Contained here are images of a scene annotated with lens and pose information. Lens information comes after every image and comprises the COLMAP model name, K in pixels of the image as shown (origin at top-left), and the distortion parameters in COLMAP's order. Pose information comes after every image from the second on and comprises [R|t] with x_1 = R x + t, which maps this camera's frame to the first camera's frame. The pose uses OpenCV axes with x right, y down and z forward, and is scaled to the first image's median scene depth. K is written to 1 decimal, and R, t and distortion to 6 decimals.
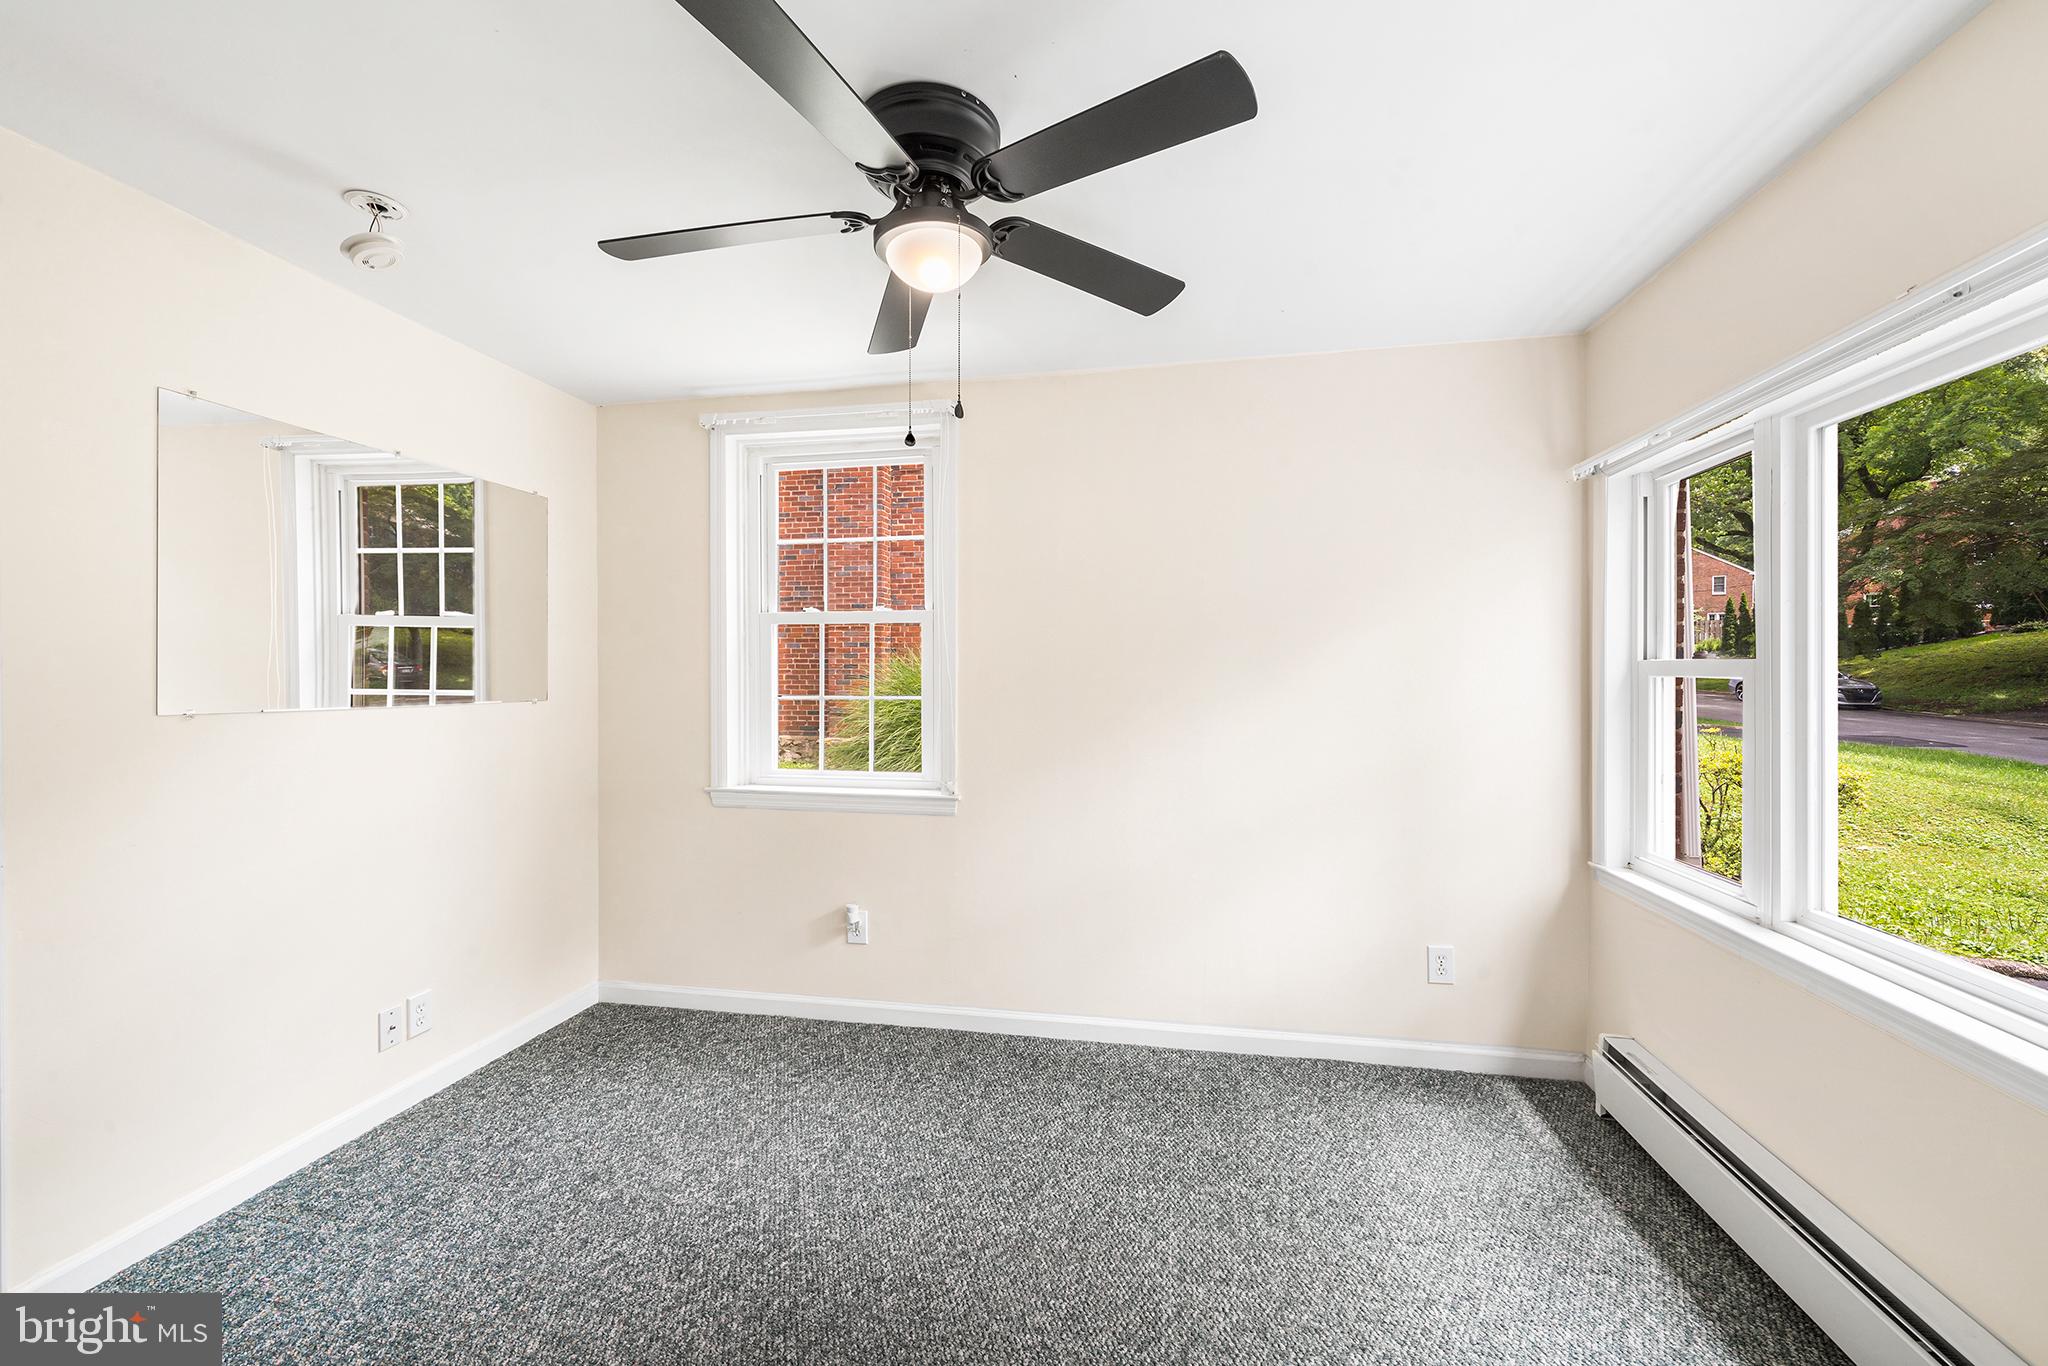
lens RADIAL K [[824.3, 0, 1027.9], [0, 824.3, 679.3], [0, 0, 1]] dist [-0.001930, 0.000485]
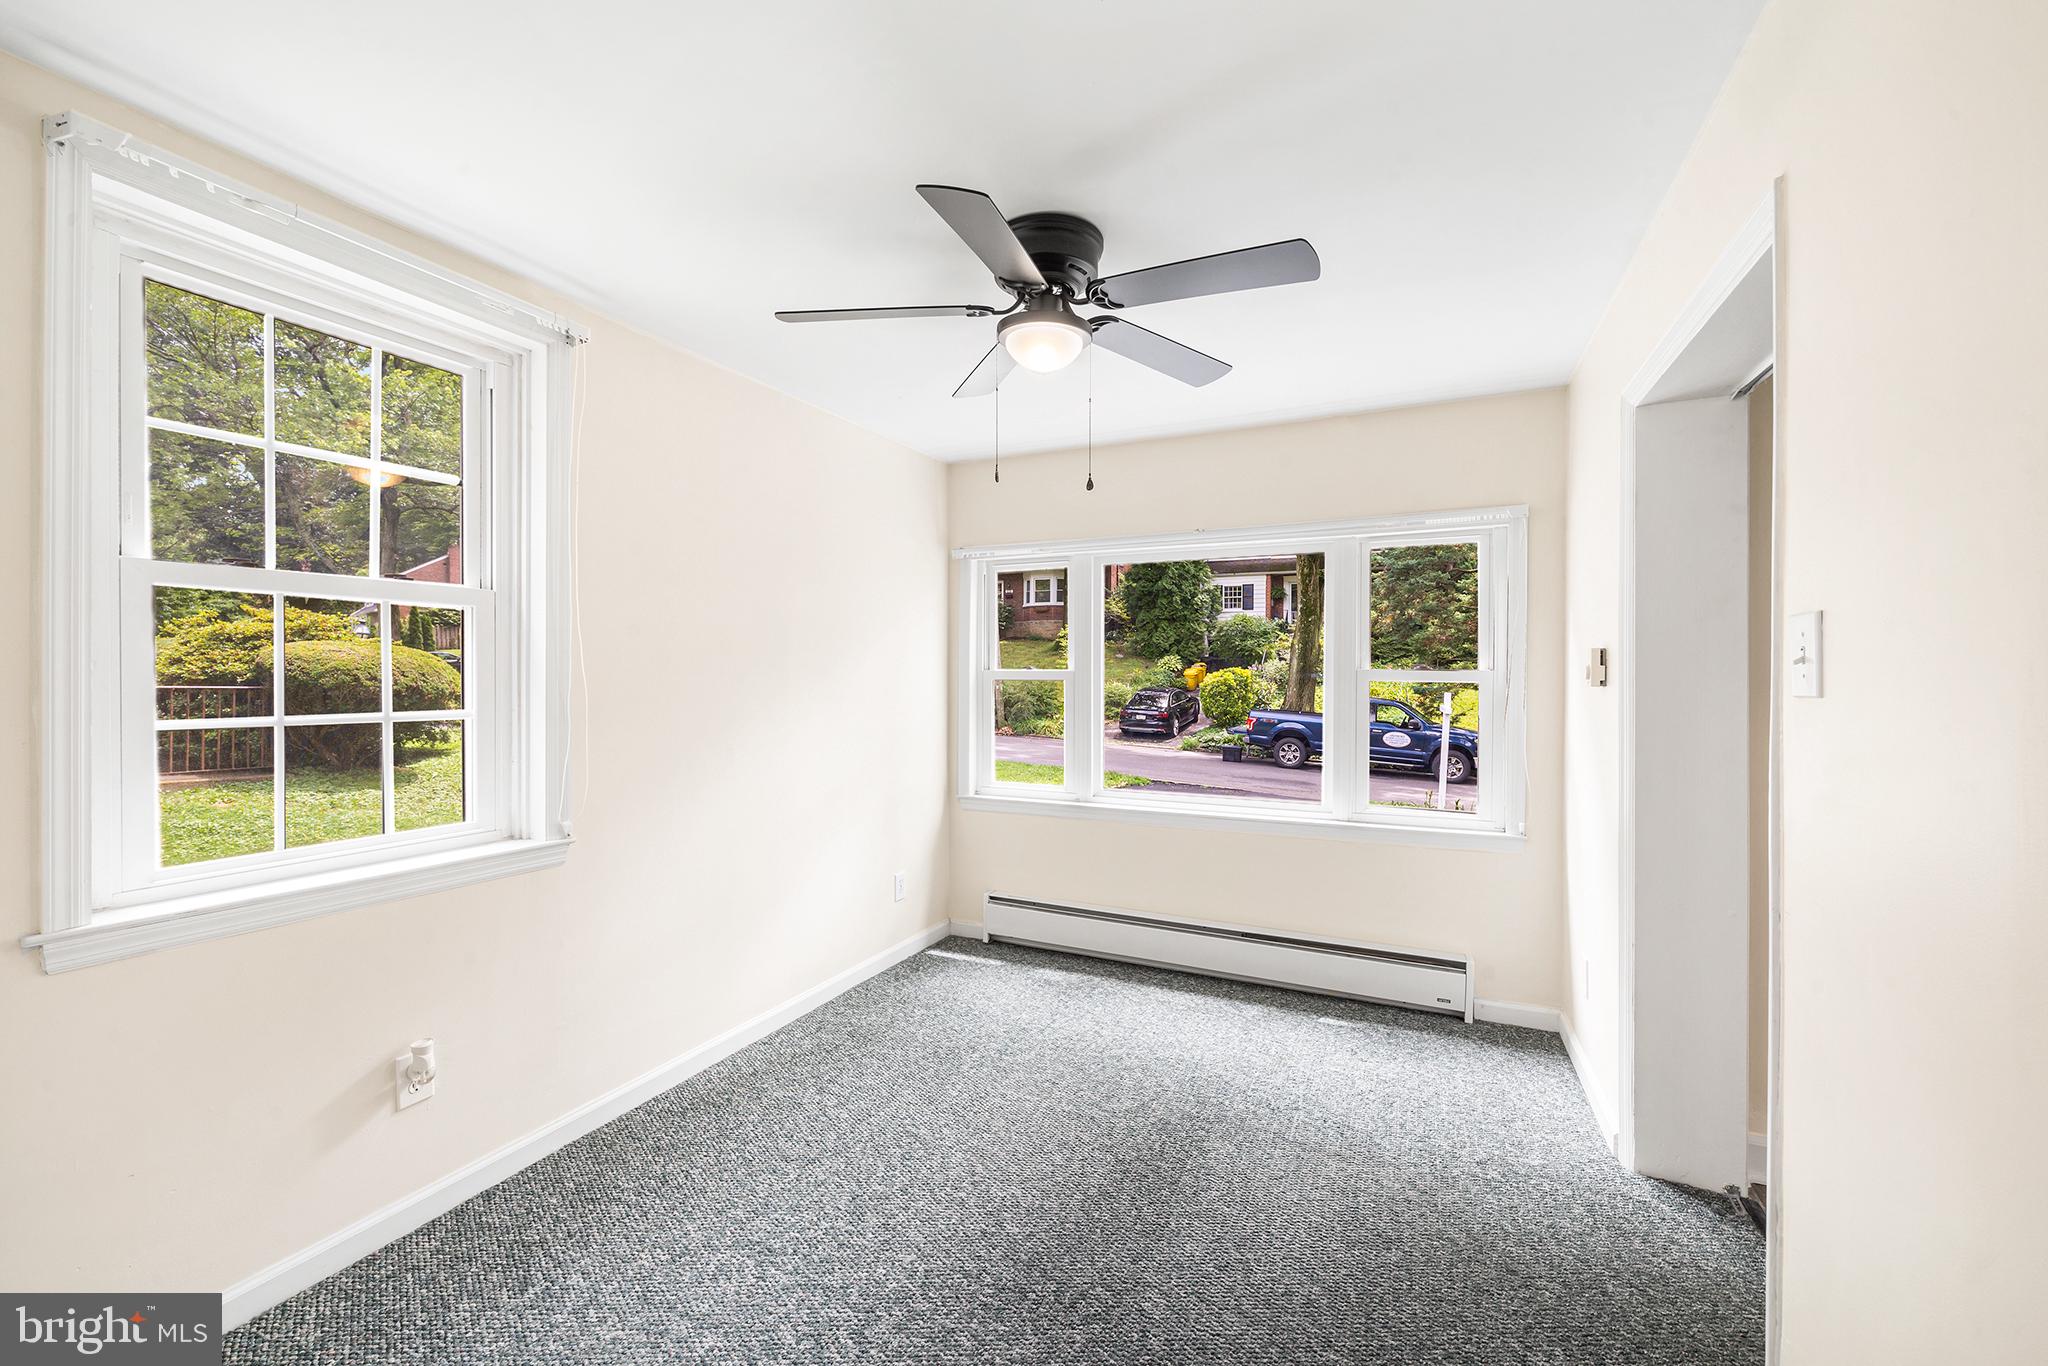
lens RADIAL K [[824.3, 0, 1029.0], [0, 824.3, 677.4], [0, 0, 1]] dist [-0.001930, 0.000485]
pose [[0.255411, -0.000284, 0.966833, -0.796522], [0.006681, 0.999977, -0.001472, -0.005254], [-0.966810, 0.006835, 0.255407, 0.426597]]
